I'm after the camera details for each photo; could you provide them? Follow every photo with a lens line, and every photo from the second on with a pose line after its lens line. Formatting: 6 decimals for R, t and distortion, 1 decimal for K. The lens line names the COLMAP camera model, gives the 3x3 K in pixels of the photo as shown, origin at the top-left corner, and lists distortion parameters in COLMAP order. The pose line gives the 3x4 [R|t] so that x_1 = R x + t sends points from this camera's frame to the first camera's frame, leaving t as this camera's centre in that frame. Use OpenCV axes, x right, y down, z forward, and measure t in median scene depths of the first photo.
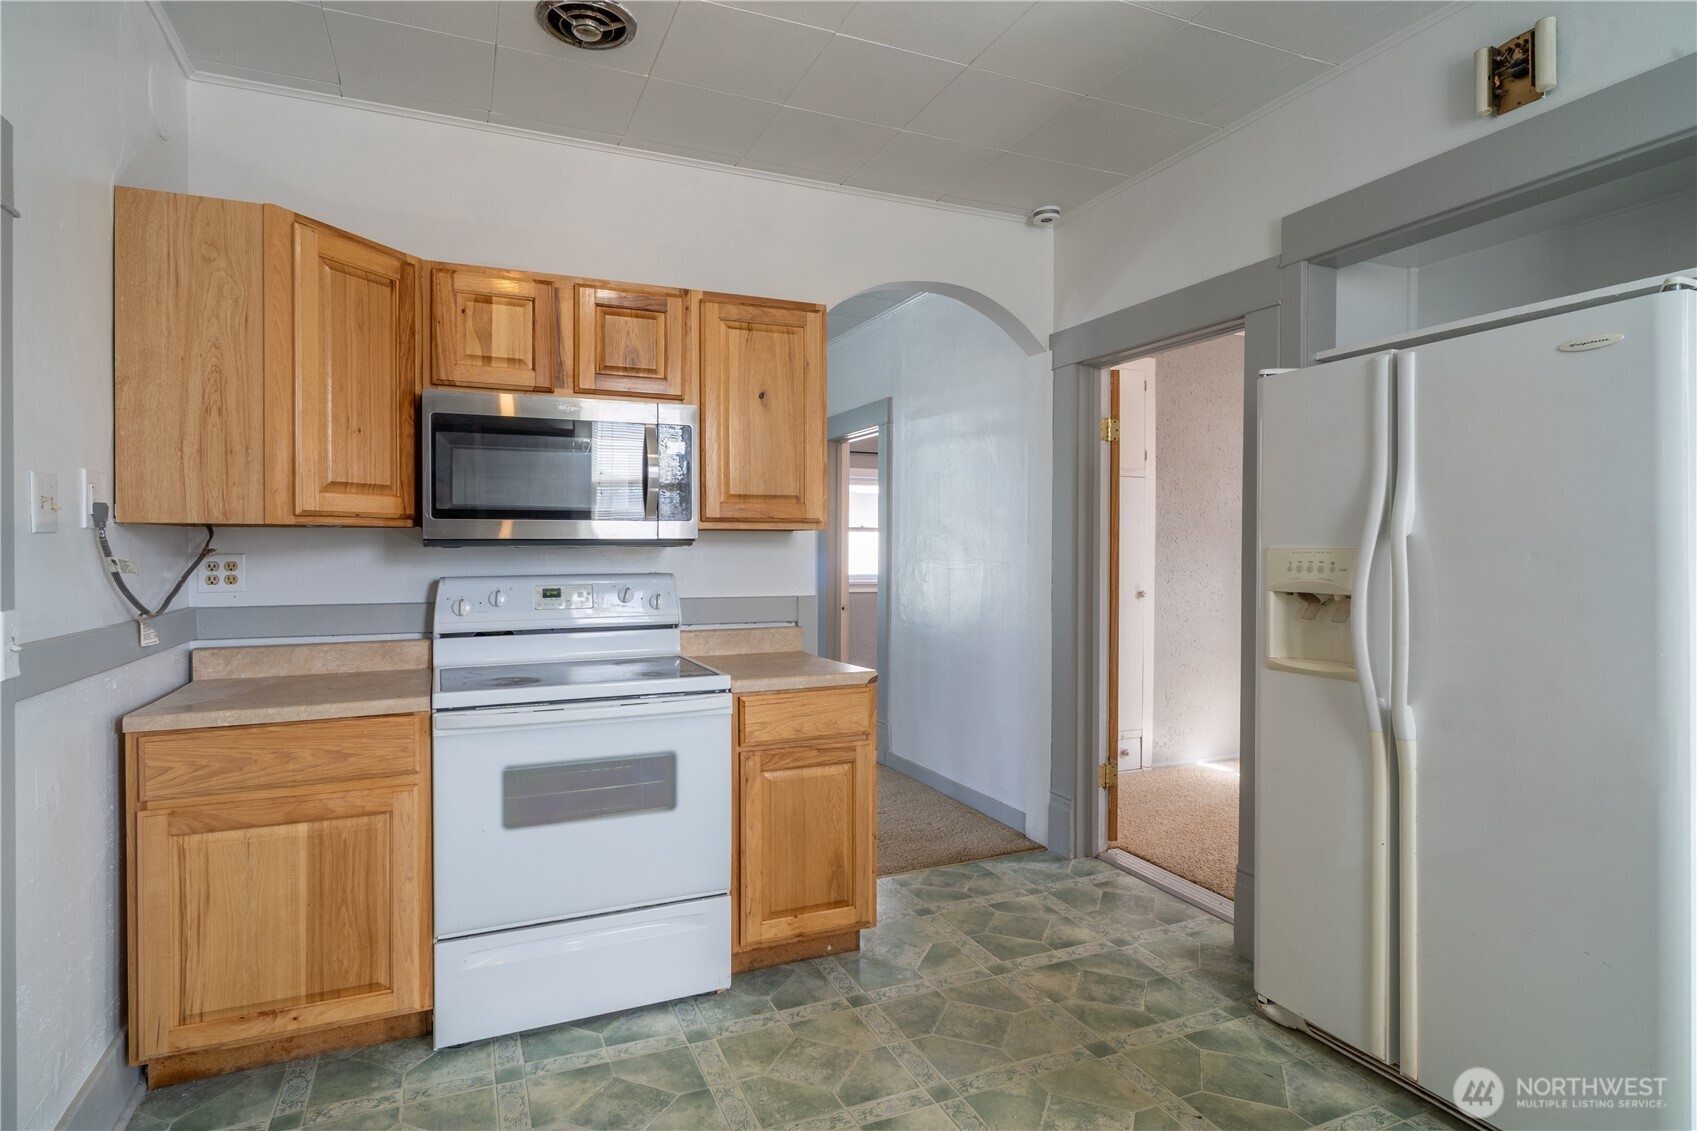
lens RADIAL K [[868.7, 0, 852.5], [0, 868.7, 554.4], [0, 0, 1]] dist [-0.000707, -0.000704]
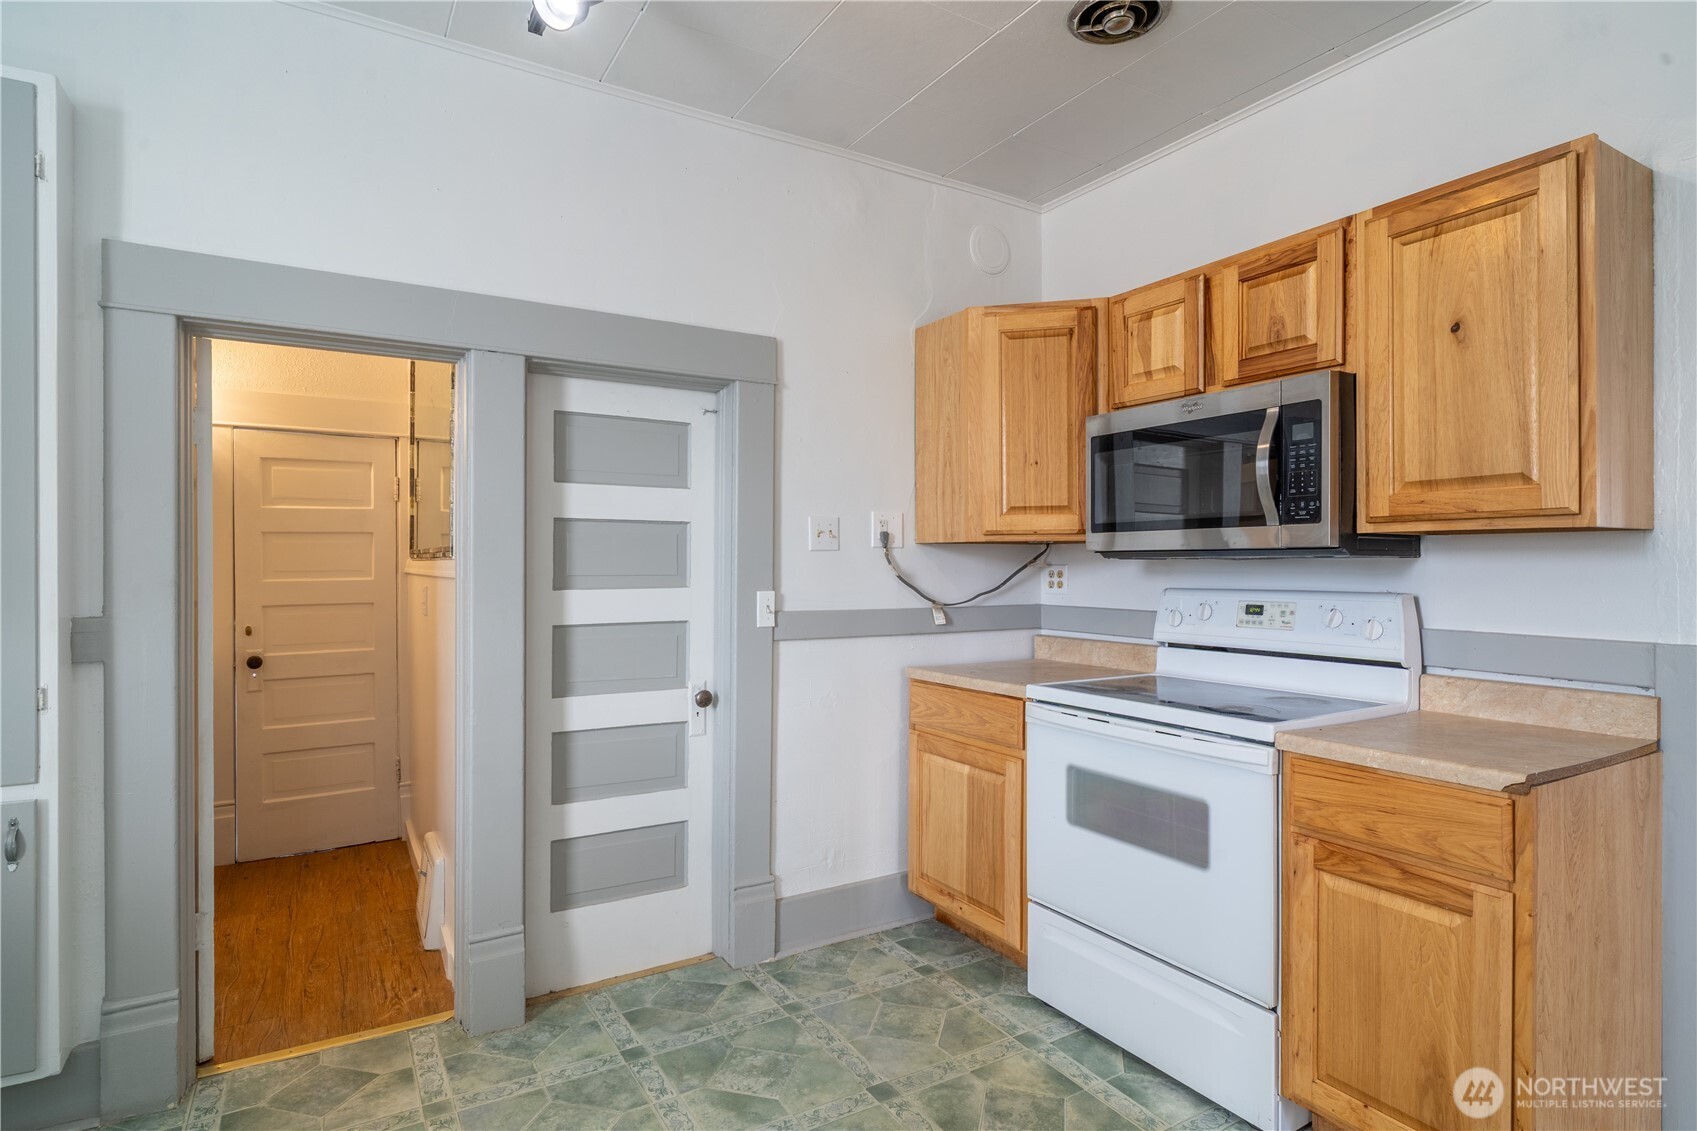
lens RADIAL K [[922.5, 0, 881.3], [0, 922.5, 565.8], [0, 0, 1]] dist [-0.002626, -0.000860]
pose [[0.133125, 0.001605, -0.991098, 0.647639], [-0.009572, 0.999954, 0.000333, 0.003085], [0.991053, 0.009443, 0.133134, 0.581546]]
